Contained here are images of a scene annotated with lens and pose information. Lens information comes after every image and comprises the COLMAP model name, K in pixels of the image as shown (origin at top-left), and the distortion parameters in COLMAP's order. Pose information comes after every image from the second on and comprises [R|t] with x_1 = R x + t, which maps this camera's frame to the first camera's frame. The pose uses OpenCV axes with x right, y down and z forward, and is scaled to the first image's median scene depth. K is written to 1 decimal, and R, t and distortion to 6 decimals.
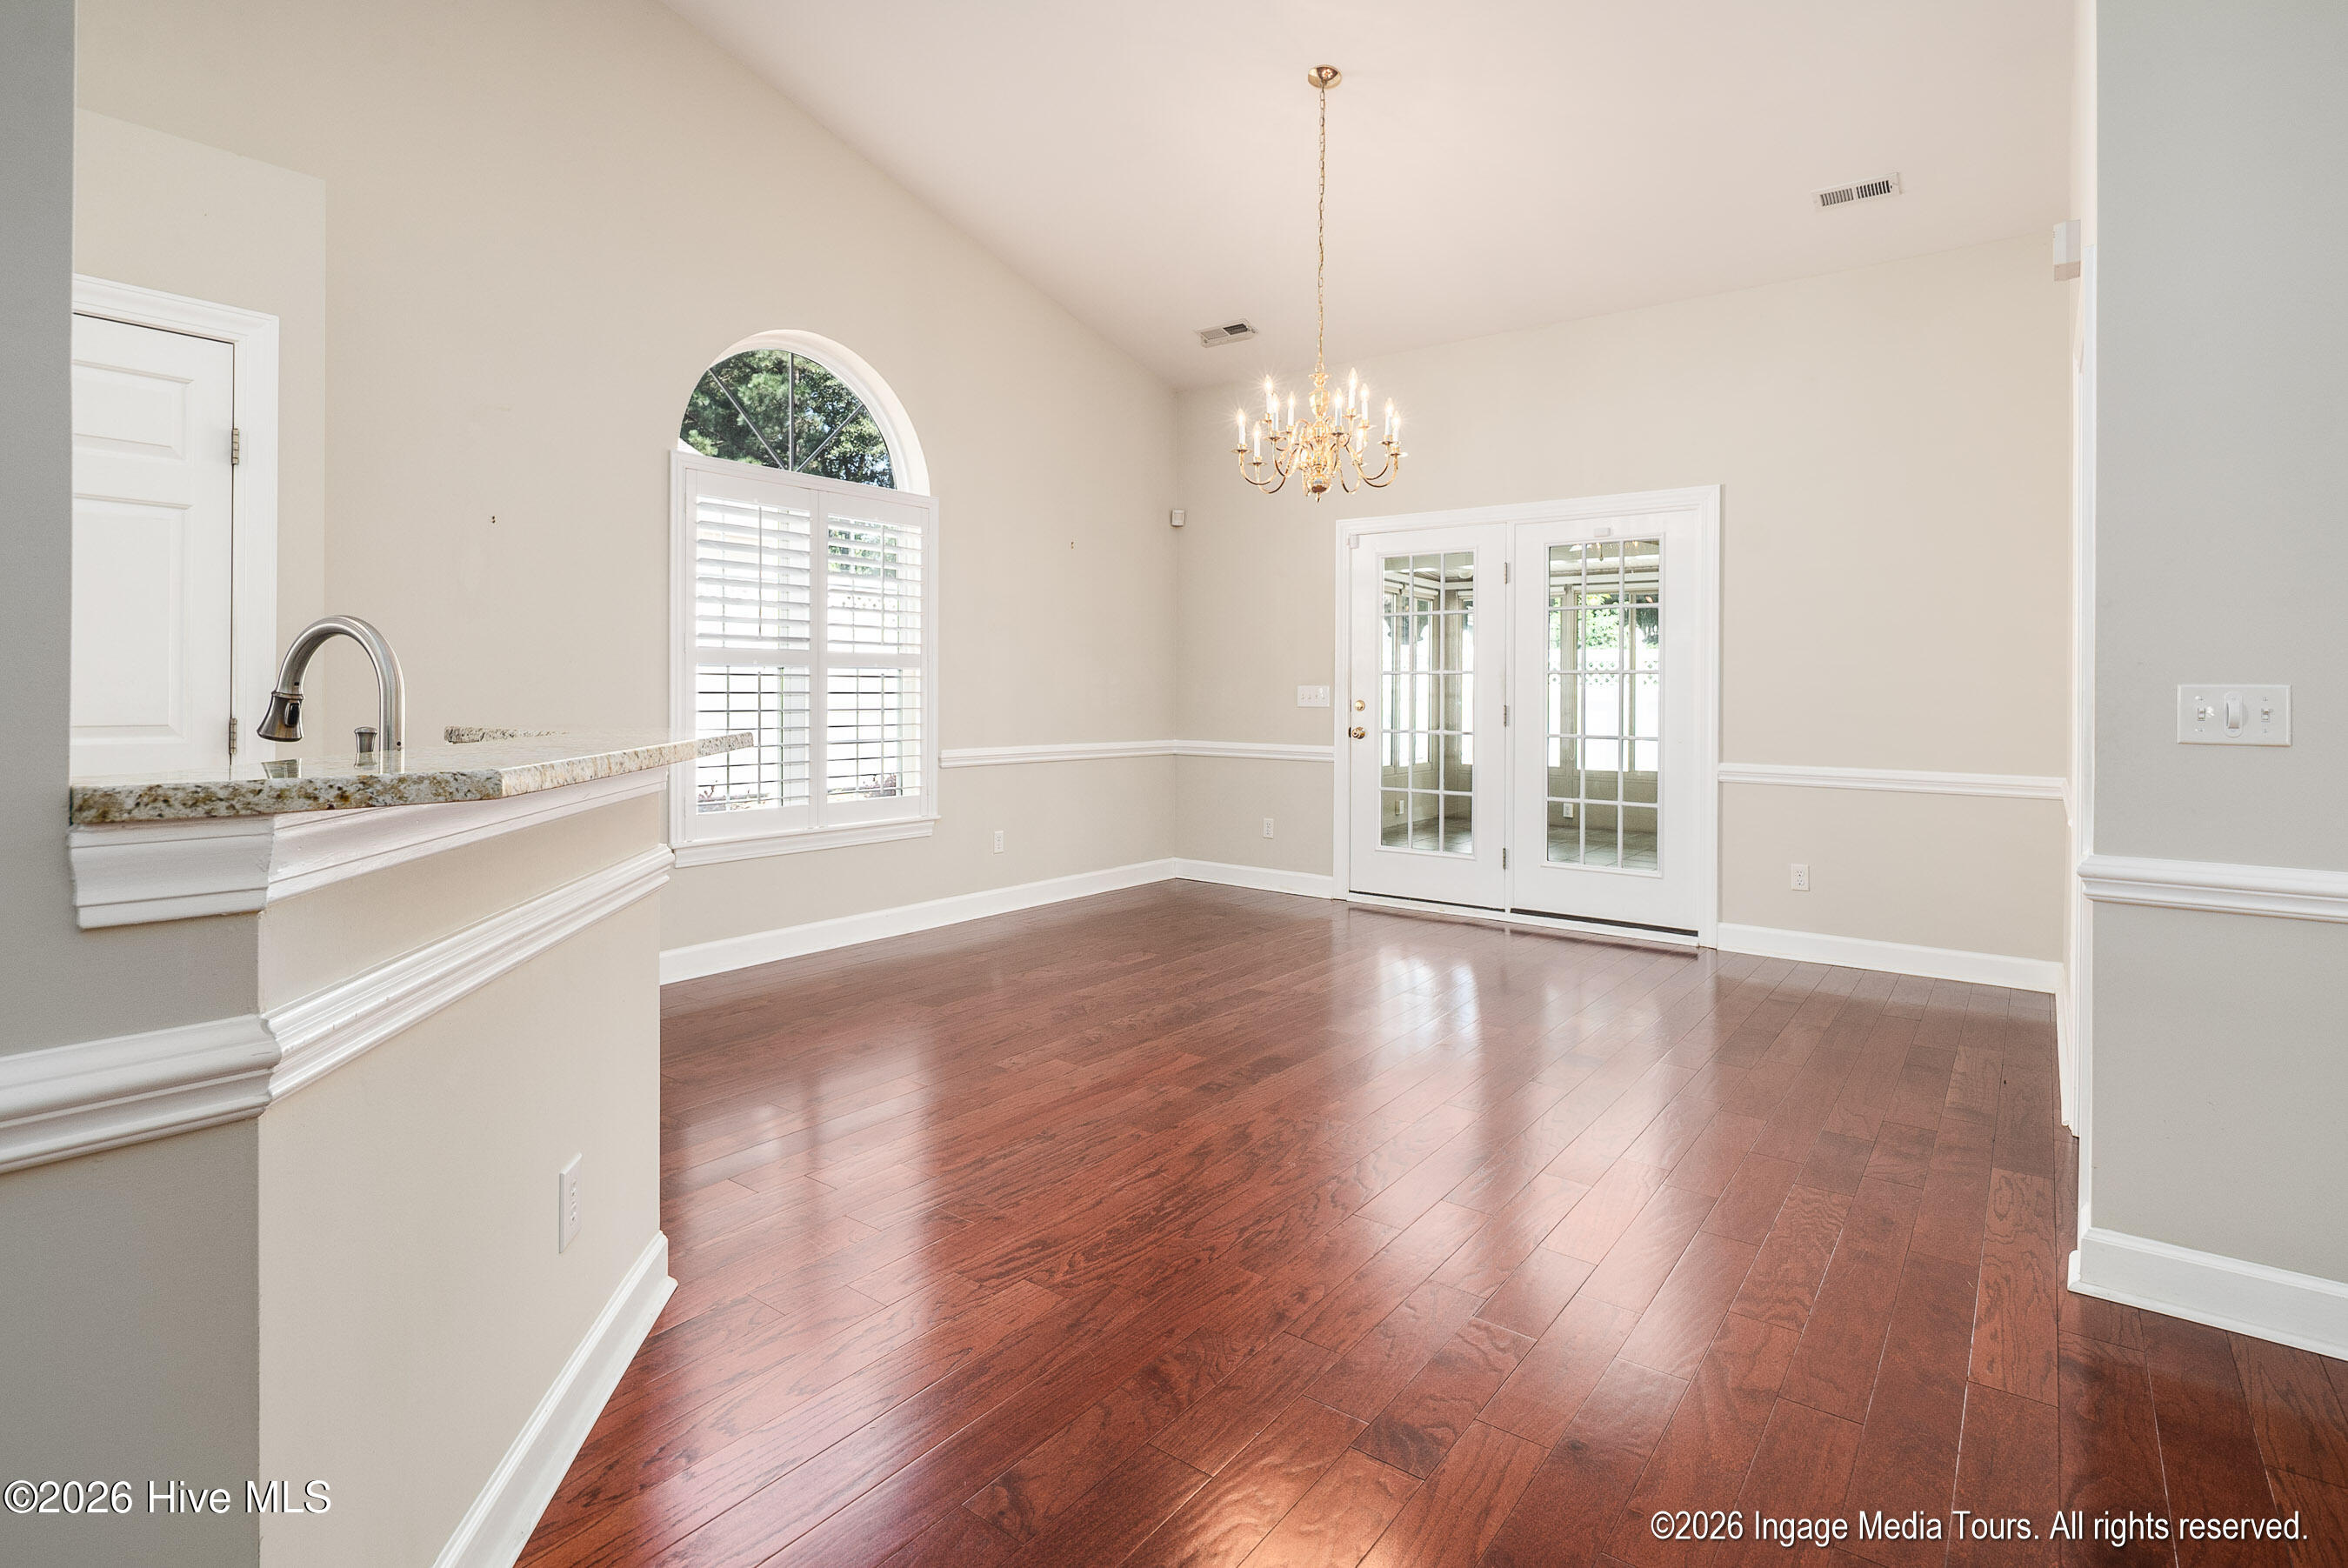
lens RADIAL K [[1173.7, 0, 1132.8], [0, 1173.7, 696.1], [0, 0, 1]] dist [0.003435, -0.000647]
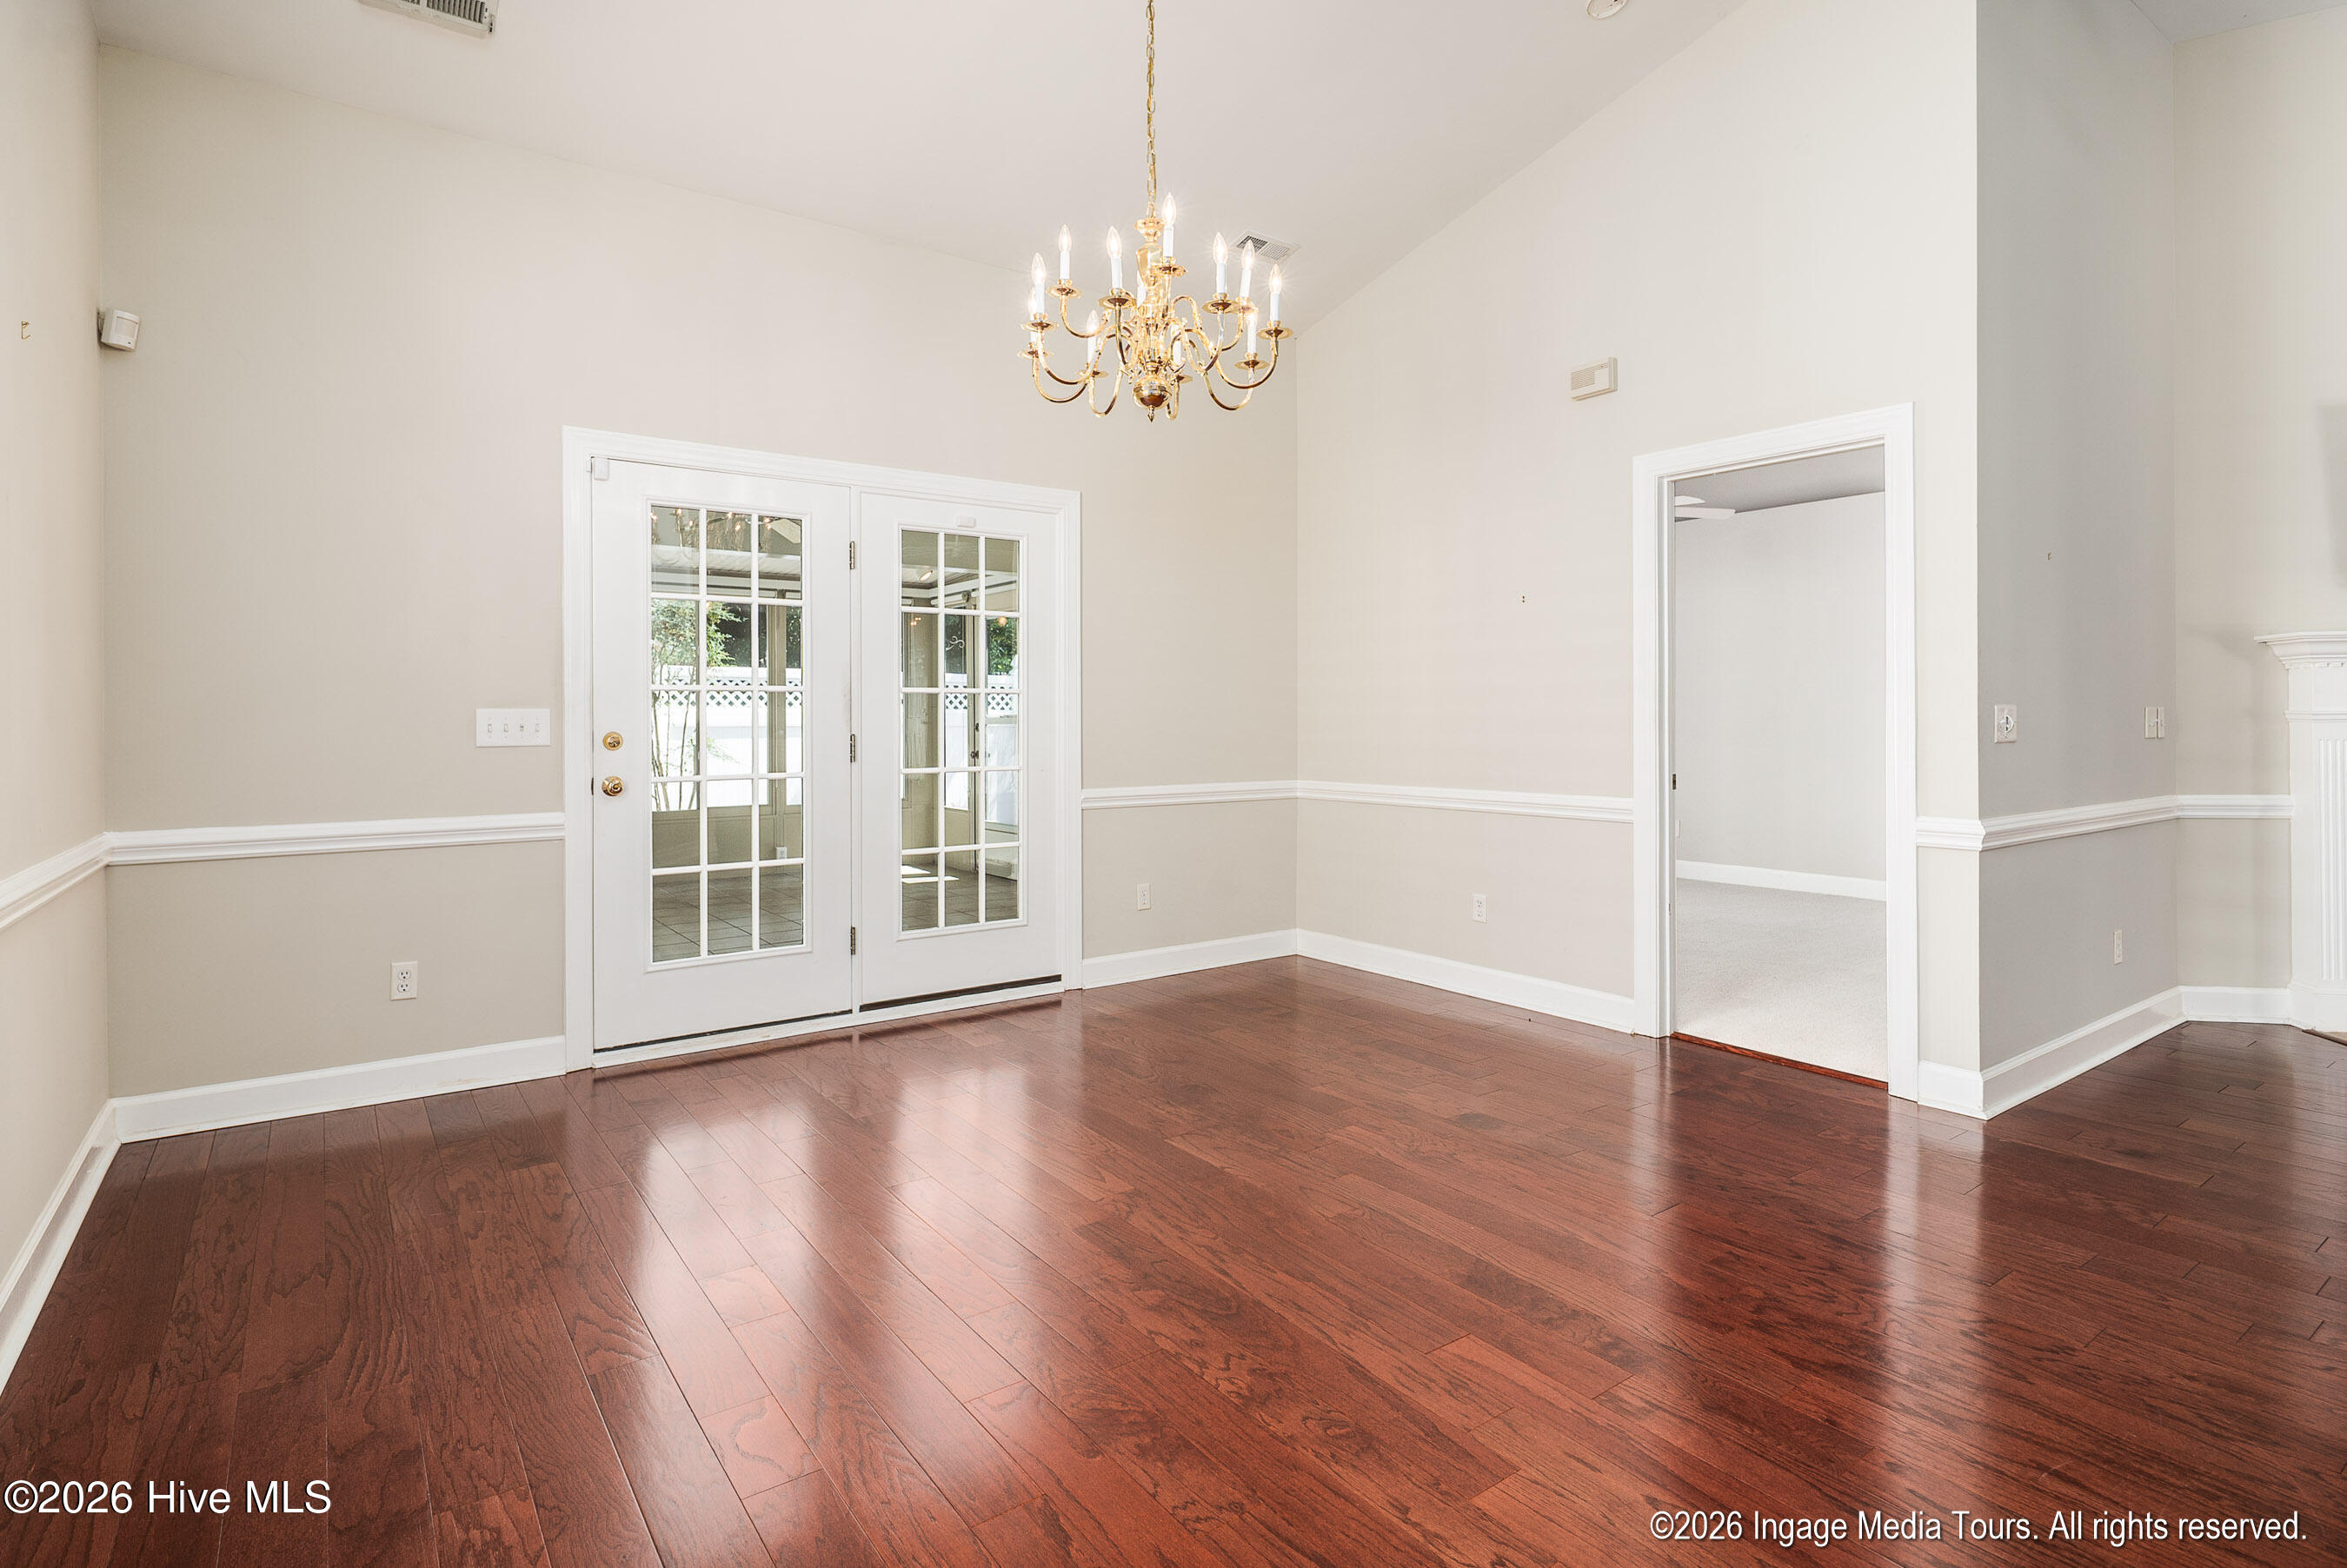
lens RADIAL K [[1173.1, 0, 1165.3], [0, 1173.1, 715.4], [0, 0, 1]] dist [0.003435, -0.000647]
pose [[0.271721, -0.009281, 0.962331, -0.364934], [0.010076, 0.999926, 0.006799, -0.007472], [-0.962323, 0.007849, 0.271795, 0.651408]]
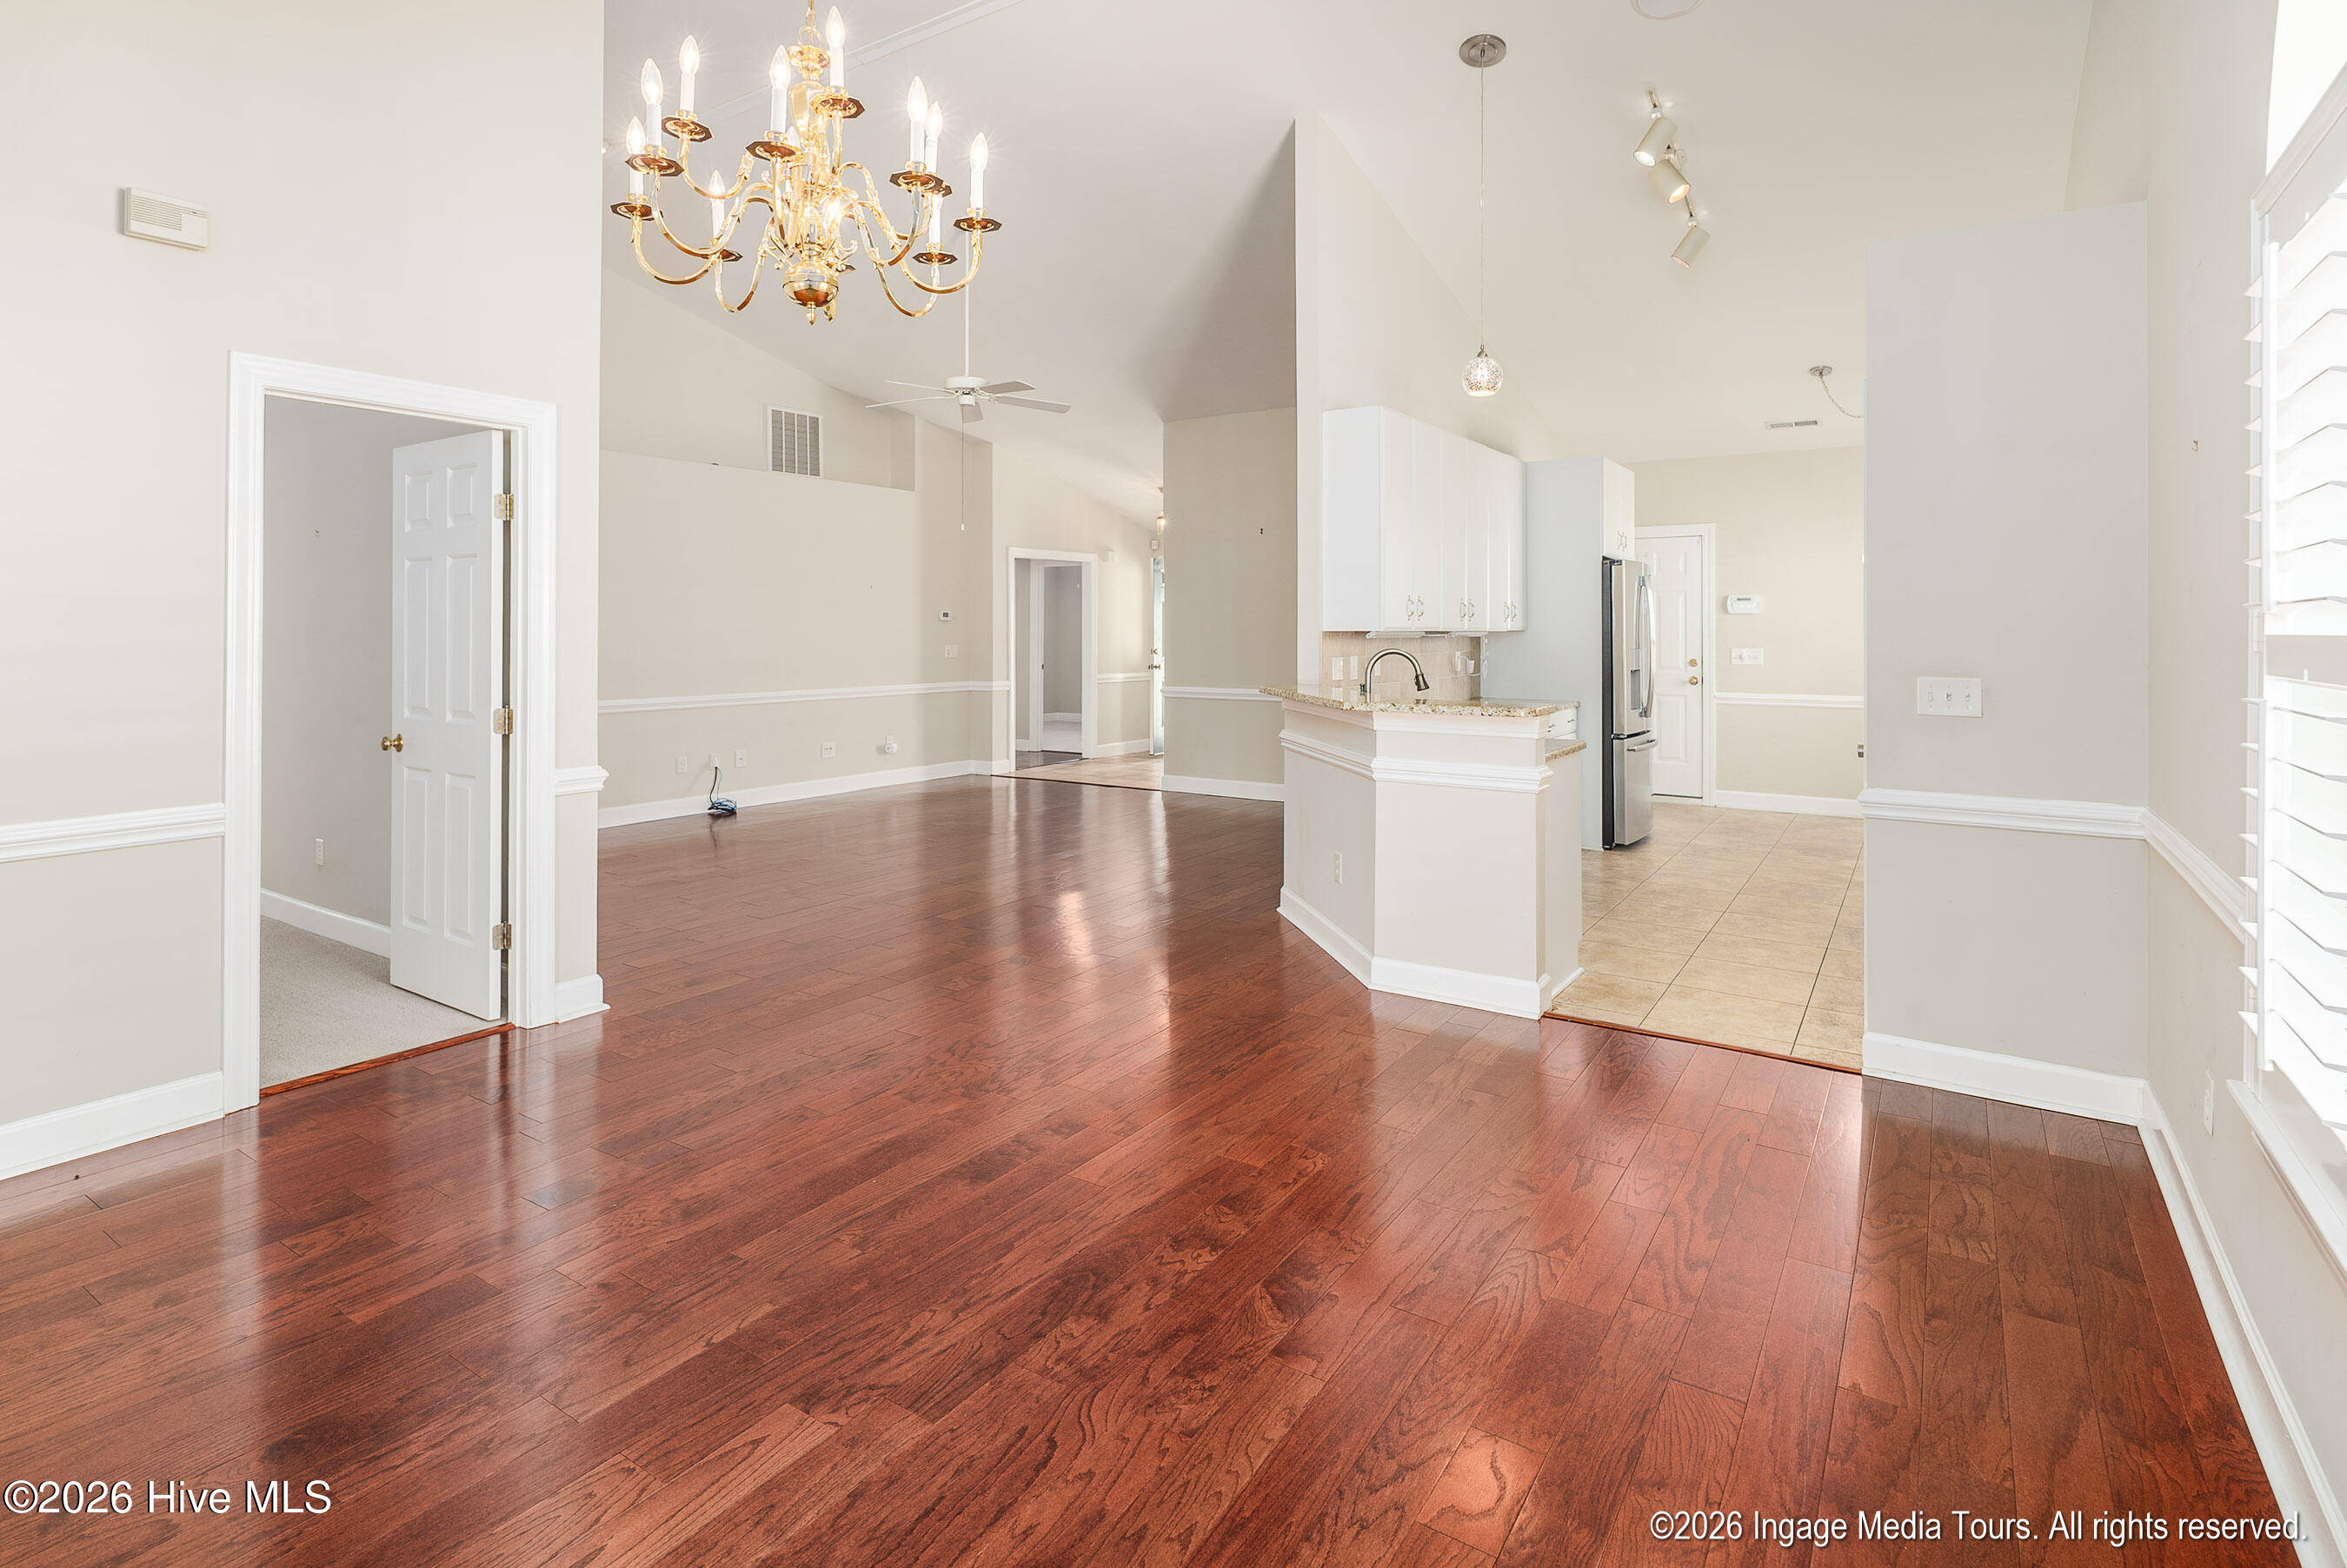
lens RADIAL K [[1173.1, 0, 1157.0], [0, 1173.1, 616.4], [0, 0, 1]] dist [0.003435, -0.000647]
pose [[-0.996421, -0.012076, -0.083661, 0.051982], [-0.011334, 0.999892, -0.009346, -0.035628], [0.083765, -0.008365, -0.996450, 1.183706]]
